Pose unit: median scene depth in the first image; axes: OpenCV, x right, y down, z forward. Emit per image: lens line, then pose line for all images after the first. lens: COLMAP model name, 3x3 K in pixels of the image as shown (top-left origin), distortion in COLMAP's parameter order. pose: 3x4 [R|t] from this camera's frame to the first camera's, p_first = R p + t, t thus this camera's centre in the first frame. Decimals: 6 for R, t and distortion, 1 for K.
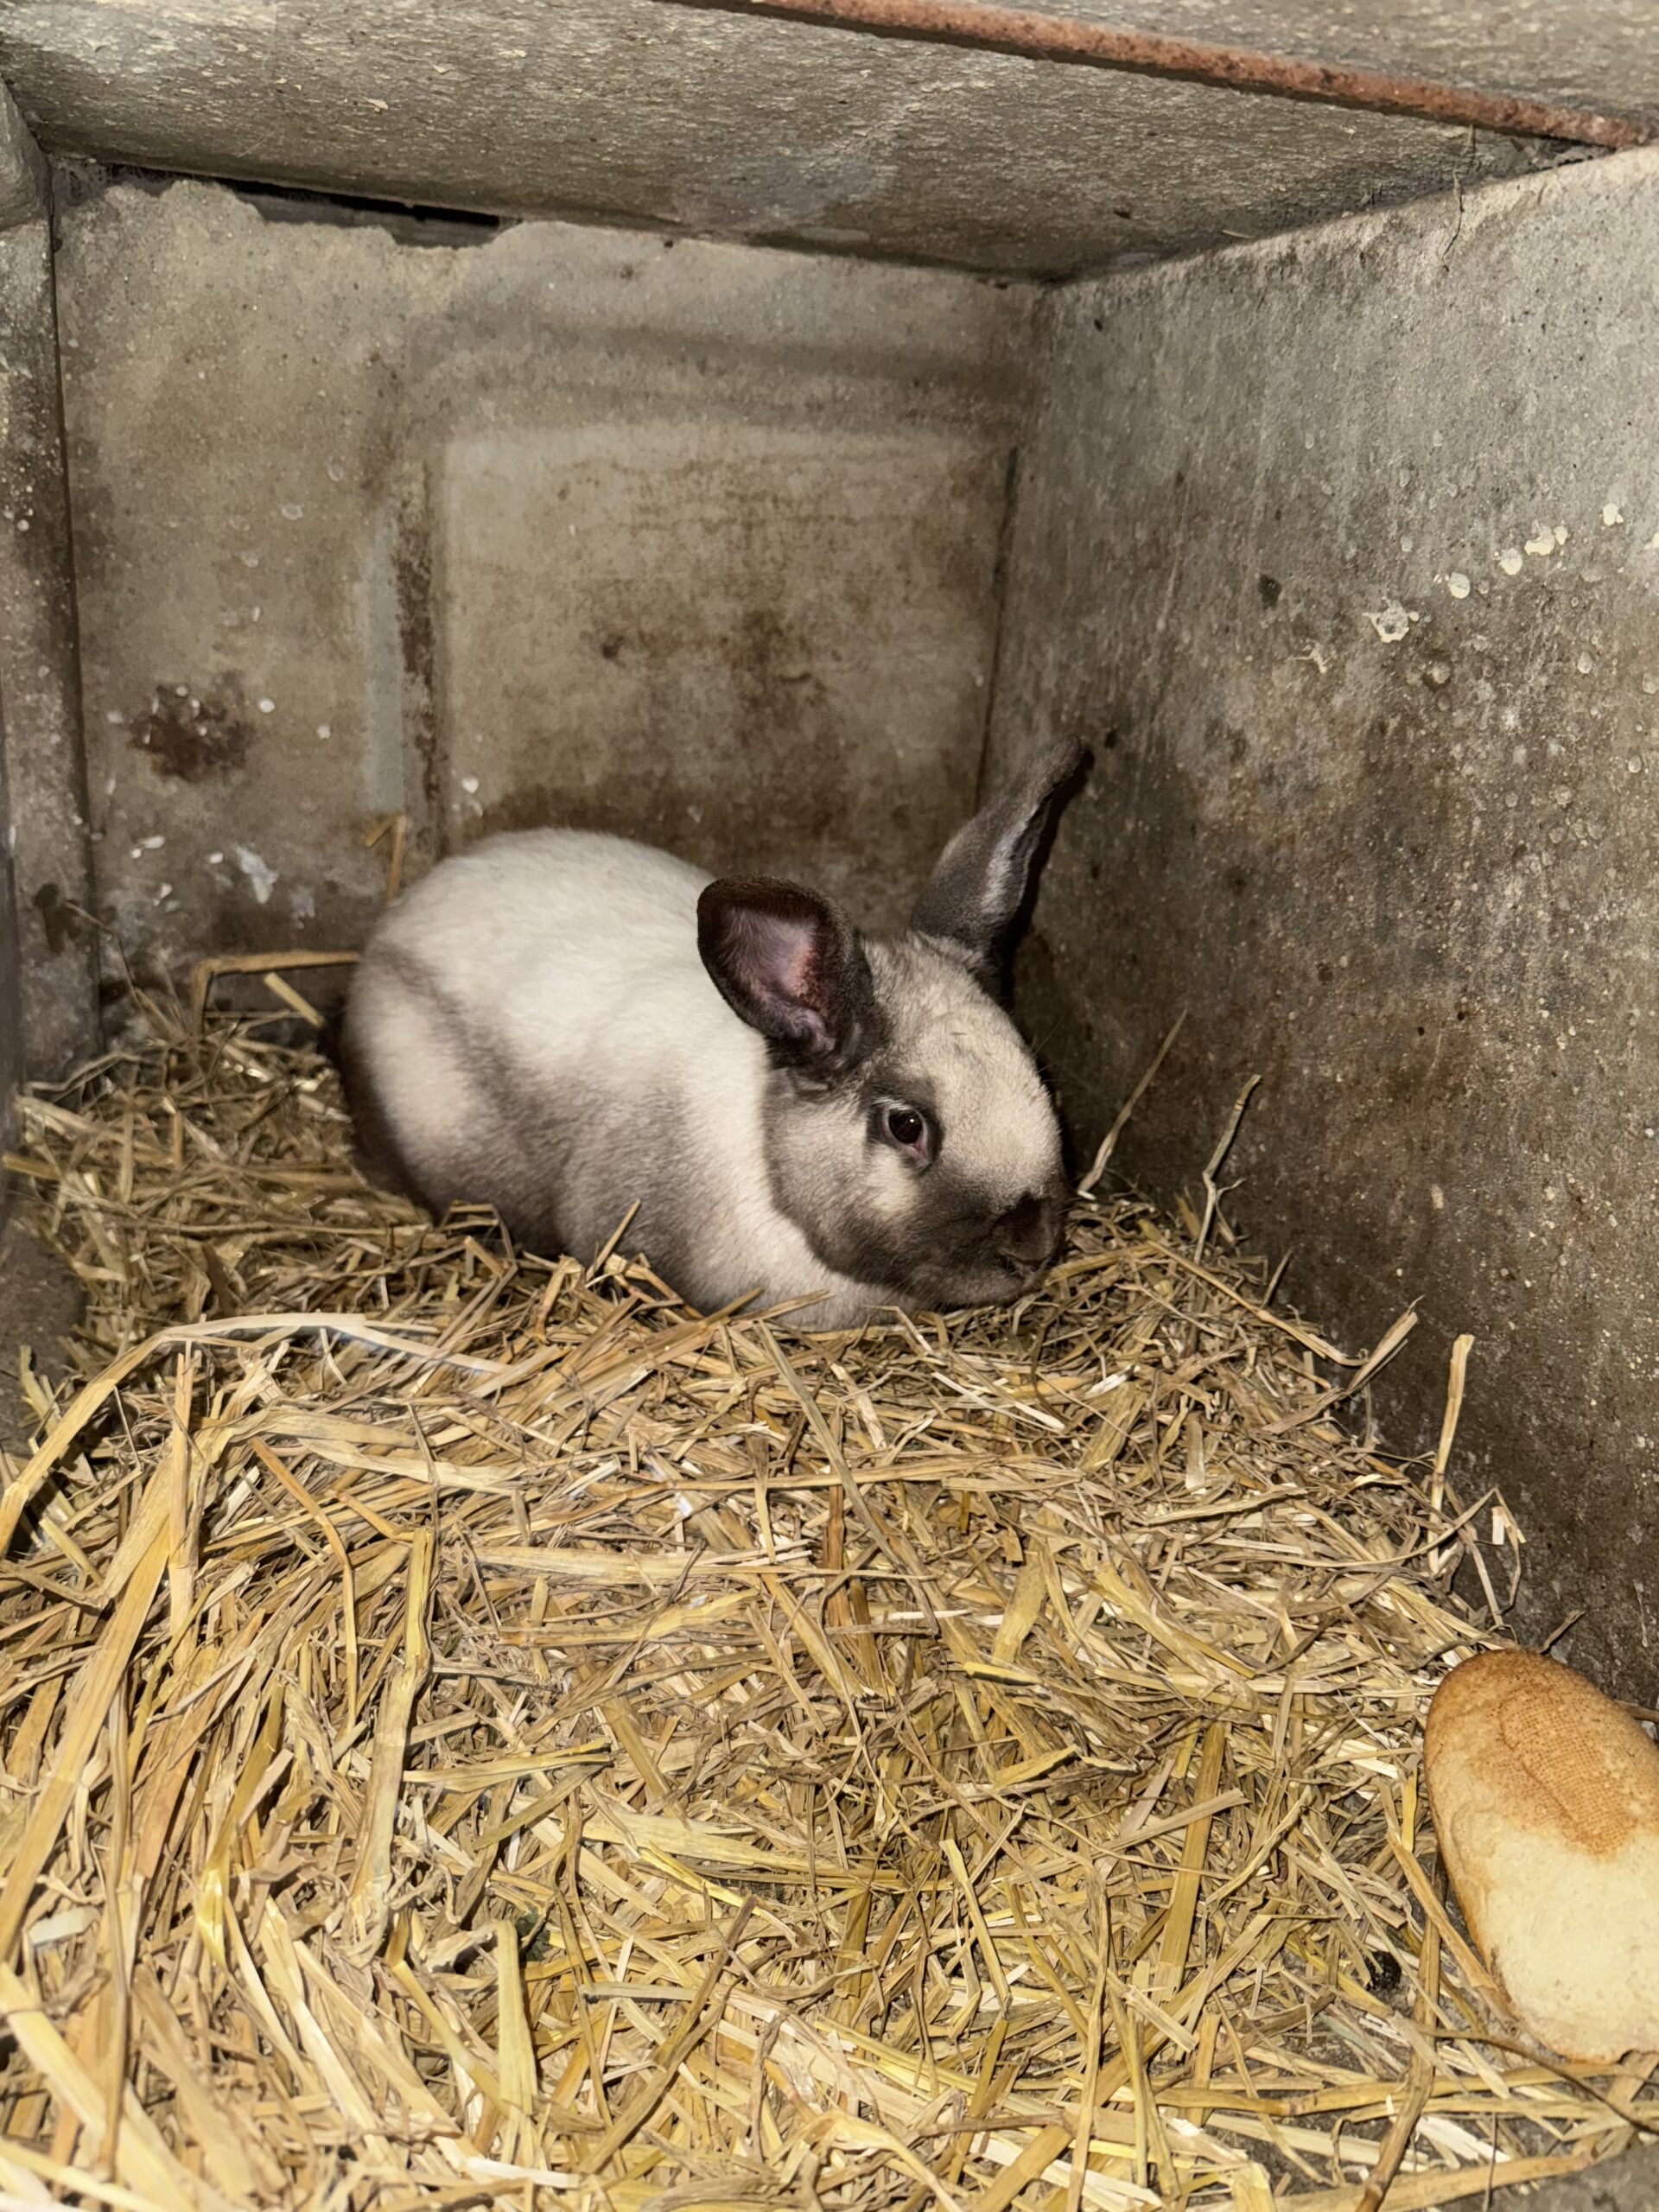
lens RADIAL K [[1577.6, 0, 809.0], [0, 1577.6, 1105.5], [0, 0, 1]] dist [0.036258, -0.077278]
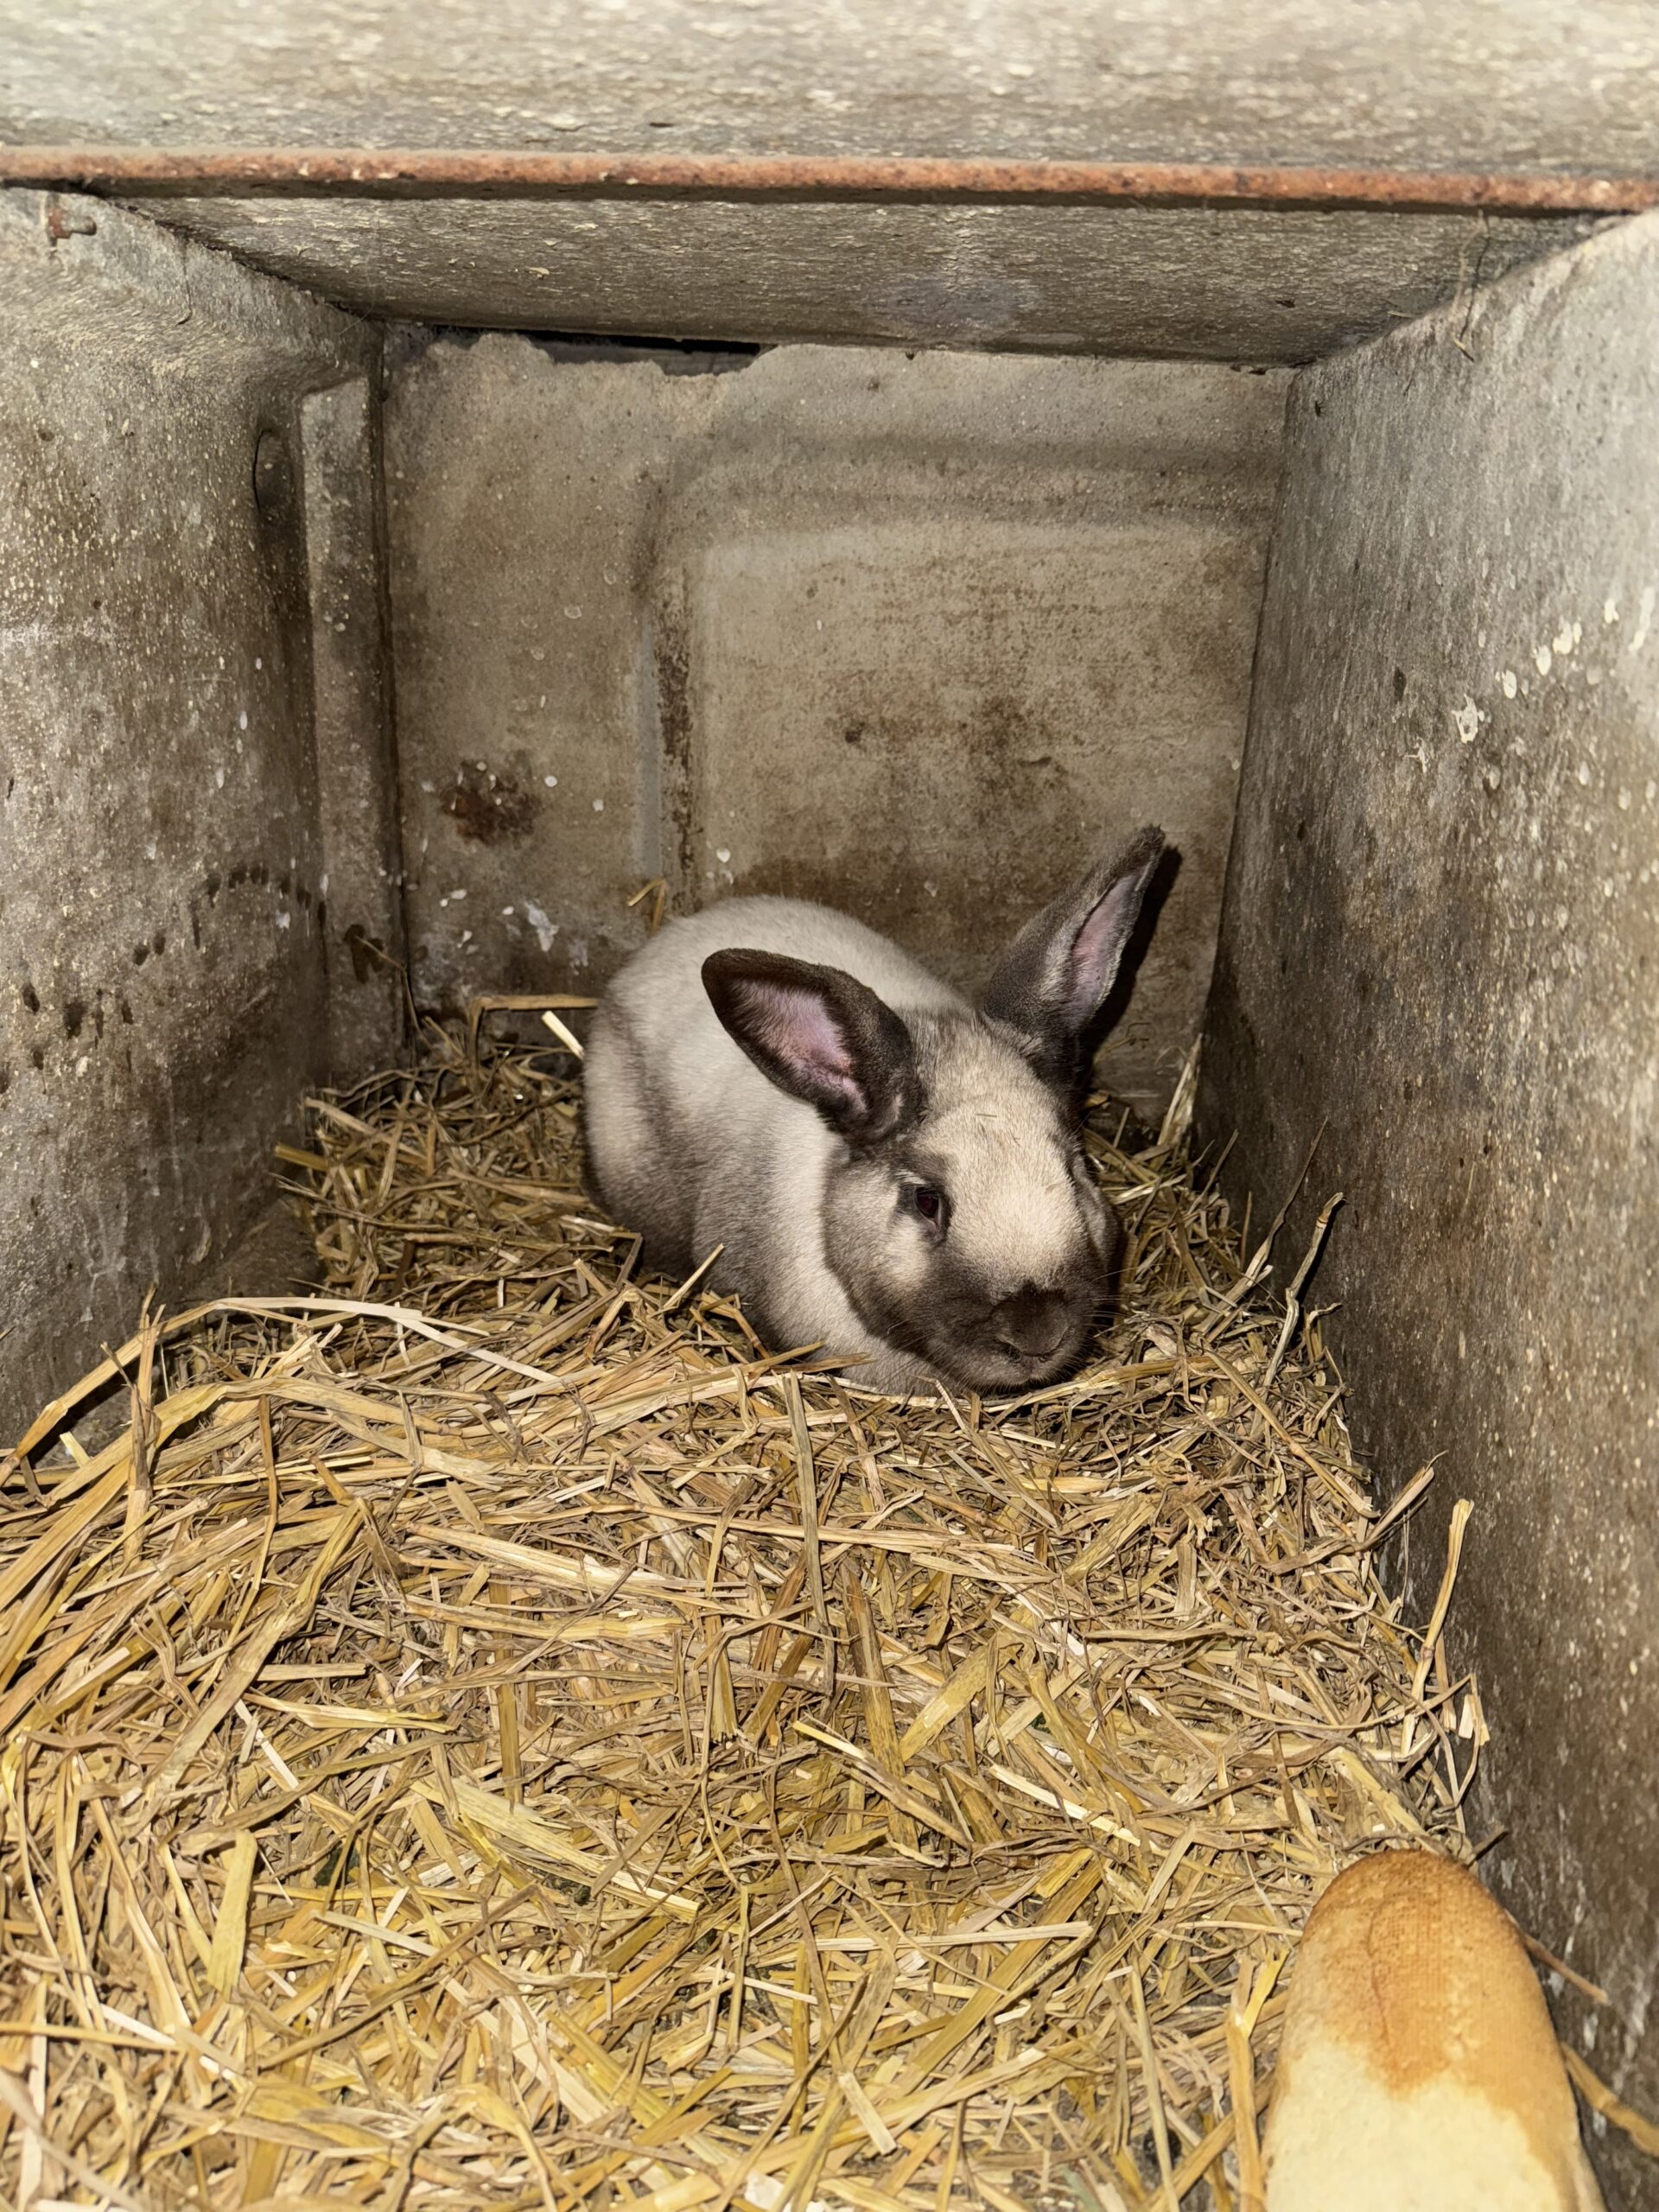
lens RADIAL K [[1548.9, 0, 815.3], [0, 1548.9, 1101.5], [0, 0, 1]] dist [0.101832, -0.176797]
pose [[0.937034, 0.089399, -0.337602, 0.251006], [-0.101815, 0.994618, -0.019211, -0.019497], [0.334068, 0.052375, 0.941093, 0.011701]]
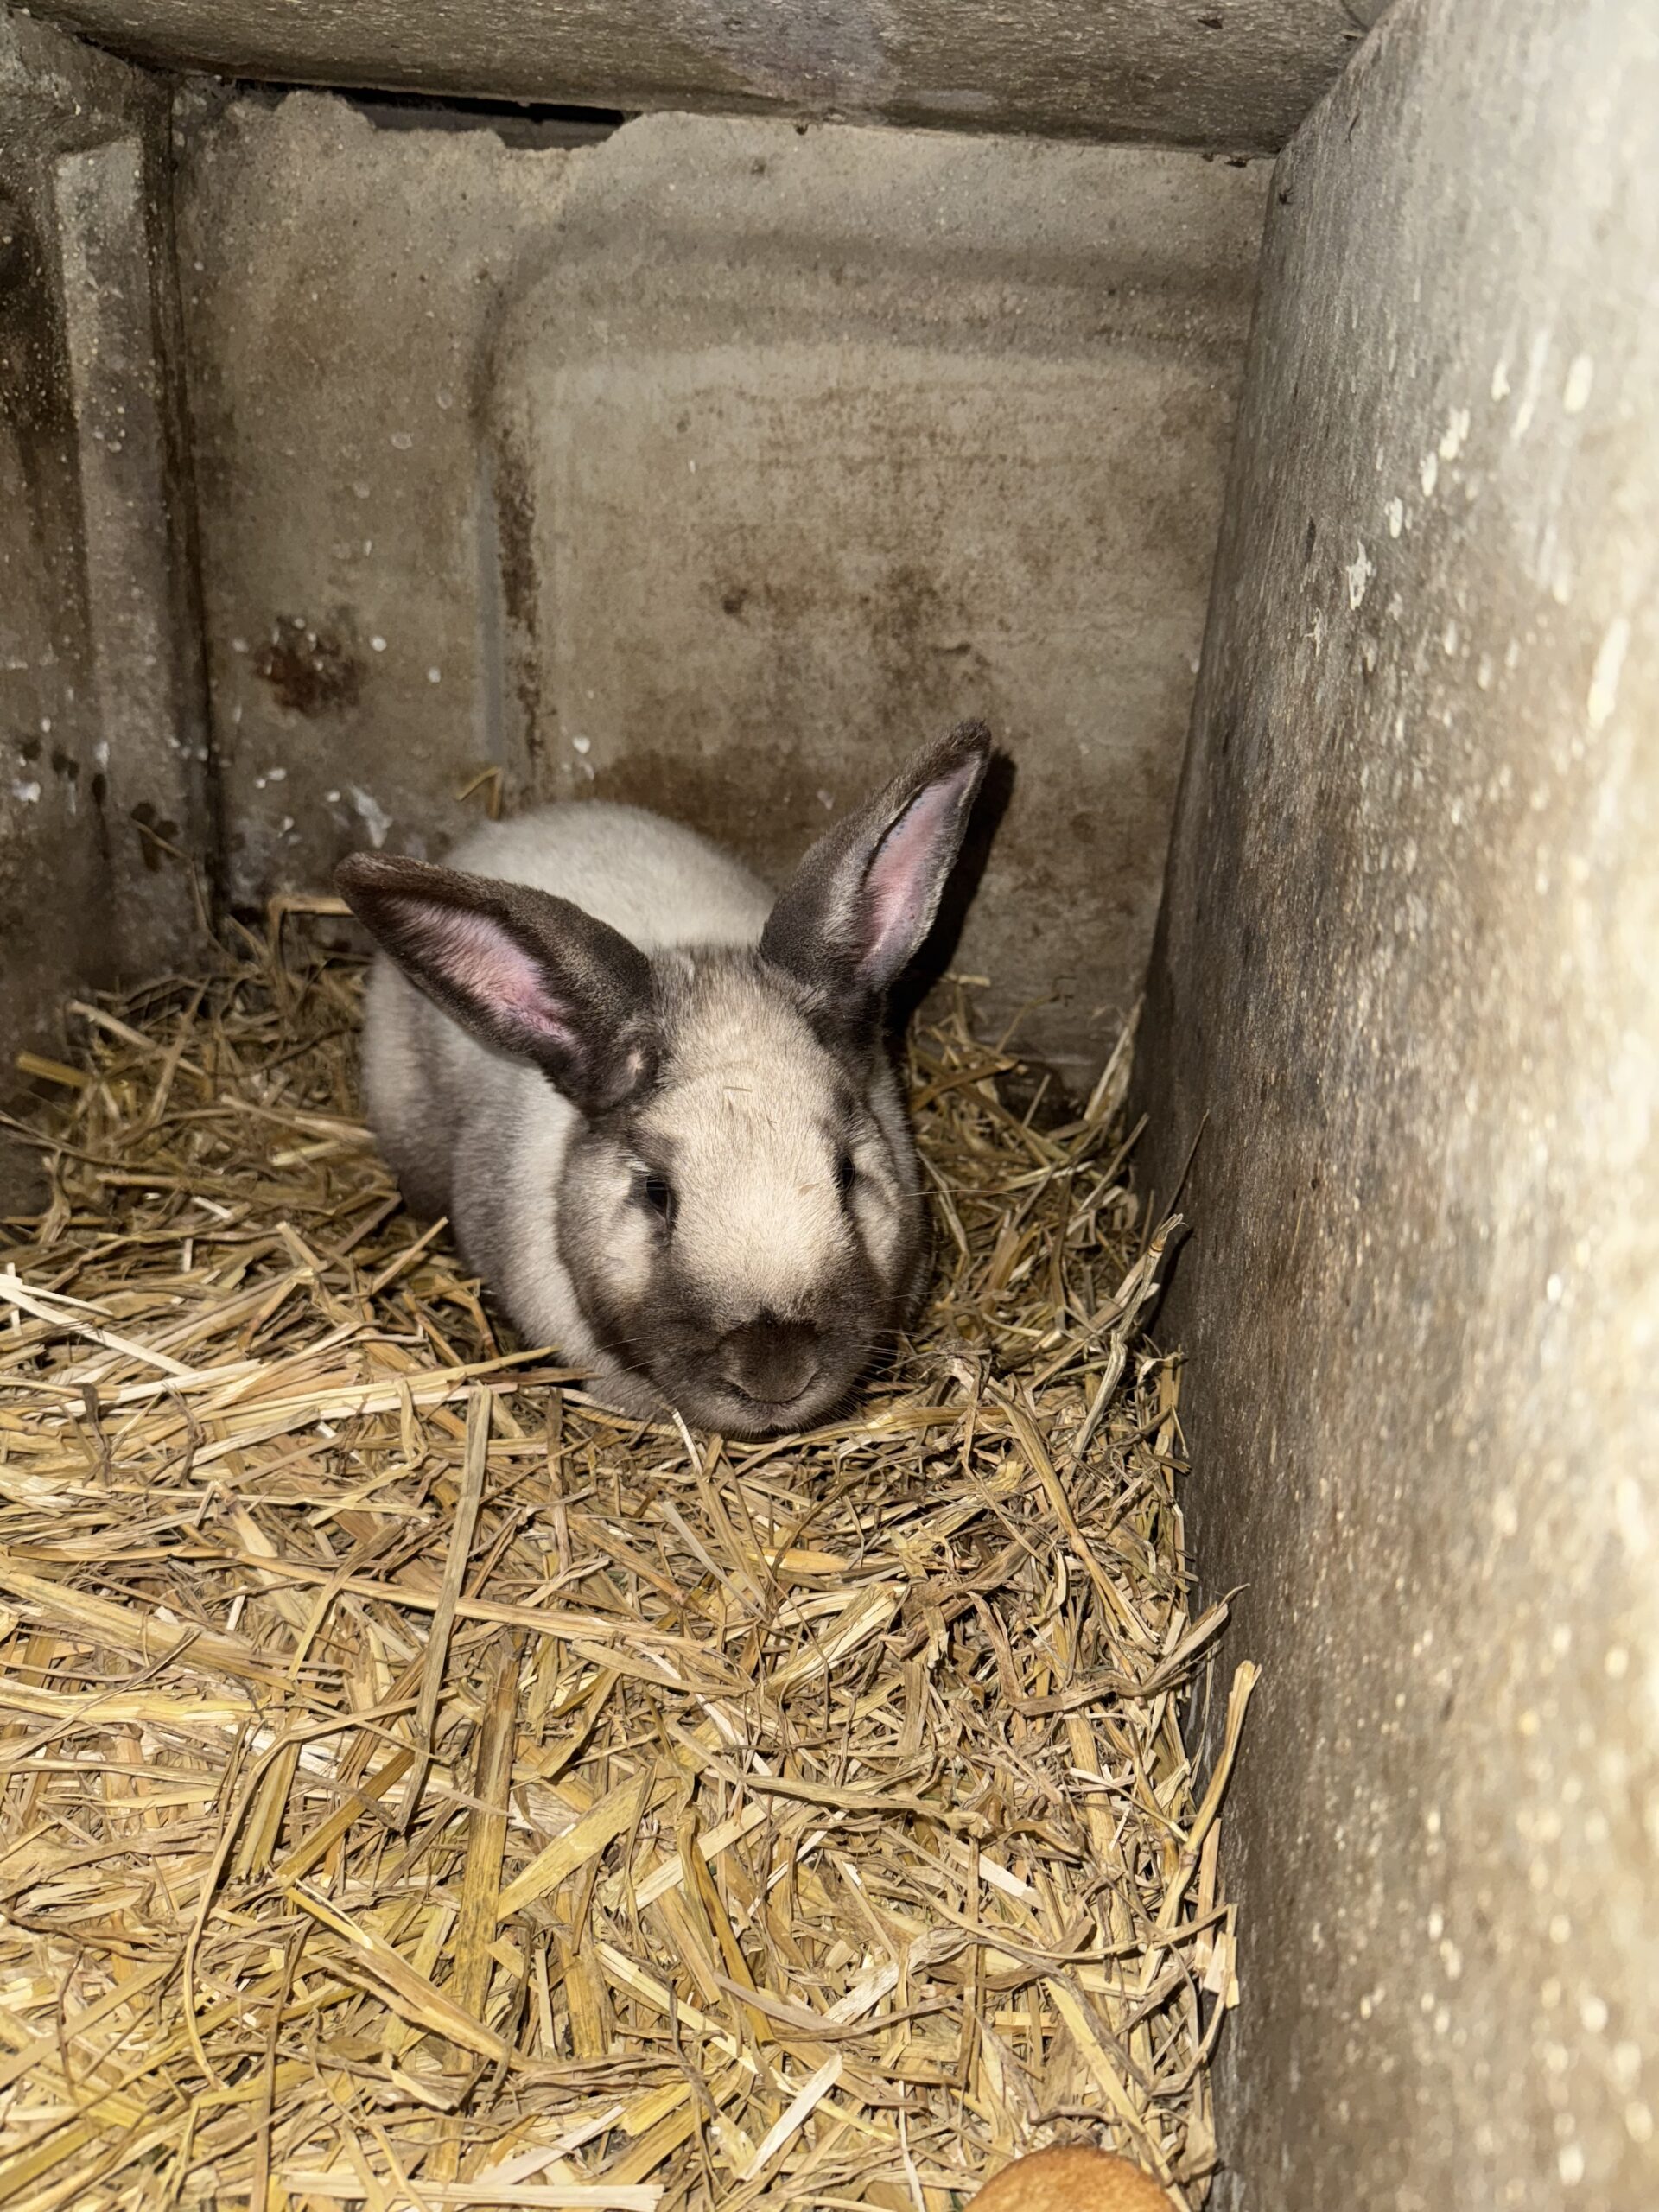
lens RADIAL K [[1577.6, 0, 809.0], [0, 1577.6, 1105.5], [0, 0, 1]] dist [0.036258, -0.077278]
pose [[0.905596, 0.167689, -0.389584, 0.335845], [-0.167131, 0.985292, 0.035599, -0.054551], [0.389824, 0.032873, 0.920303, 0.228744]]
